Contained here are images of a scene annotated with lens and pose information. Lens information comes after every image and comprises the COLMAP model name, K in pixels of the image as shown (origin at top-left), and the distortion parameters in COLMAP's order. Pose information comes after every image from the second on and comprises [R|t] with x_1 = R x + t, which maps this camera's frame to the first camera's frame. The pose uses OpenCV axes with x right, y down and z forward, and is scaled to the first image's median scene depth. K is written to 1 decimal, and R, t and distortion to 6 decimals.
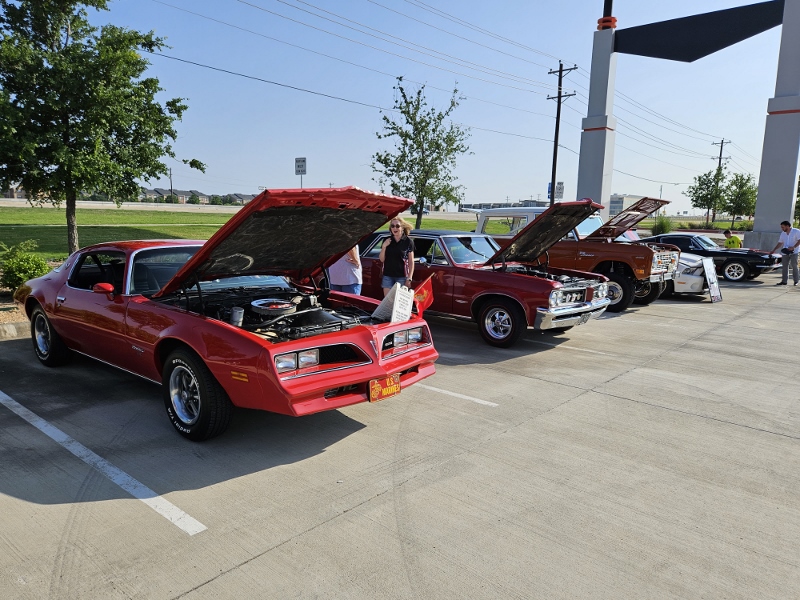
lens RADIAL K [[582.4, 0, 413.6], [0, 582.4, 301.7], [0, 0, 1]] dist [0.094592, -0.064552]
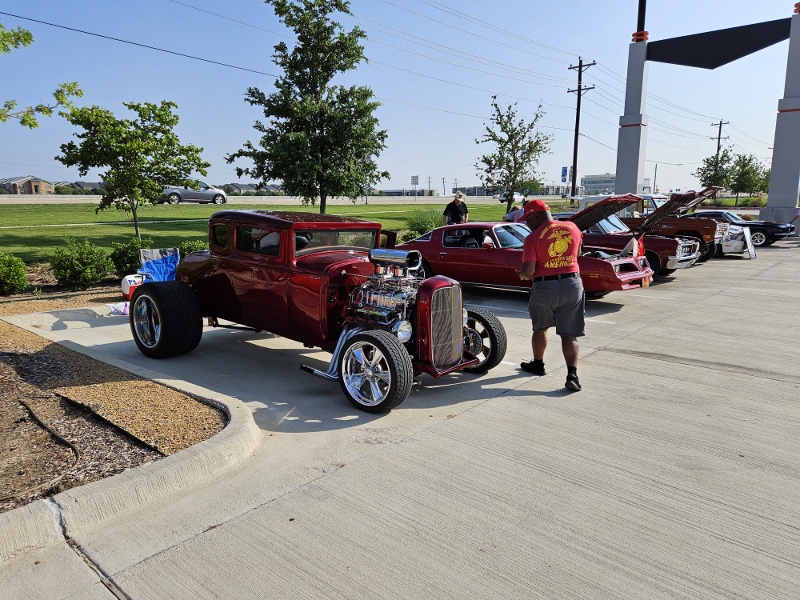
lens RADIAL K [[574.0, 0, 400.4], [0, 574.0, 301.0], [0, 0, 1]] dist [0.086489, -0.059367]
pose [[0.999628, -0.023766, -0.013418, -0.218200], [0.024118, 0.999350, 0.026780, 0.030612], [0.012773, -0.027094, 0.999551, -0.285693]]
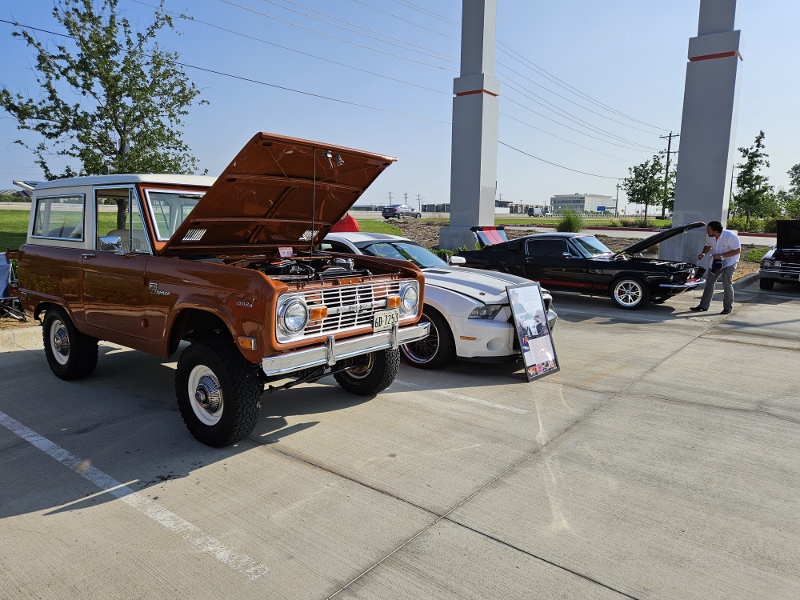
lens RADIAL K [[574.0, 0, 400.4], [0, 574.0, 301.0], [0, 0, 1]] dist [0.086489, -0.059367]
pose [[0.999517, -0.012355, 0.028532, 0.271996], [0.012360, 0.999924, -0.000005, -0.044186], [-0.028530, 0.000357, 0.999593, 0.380896]]
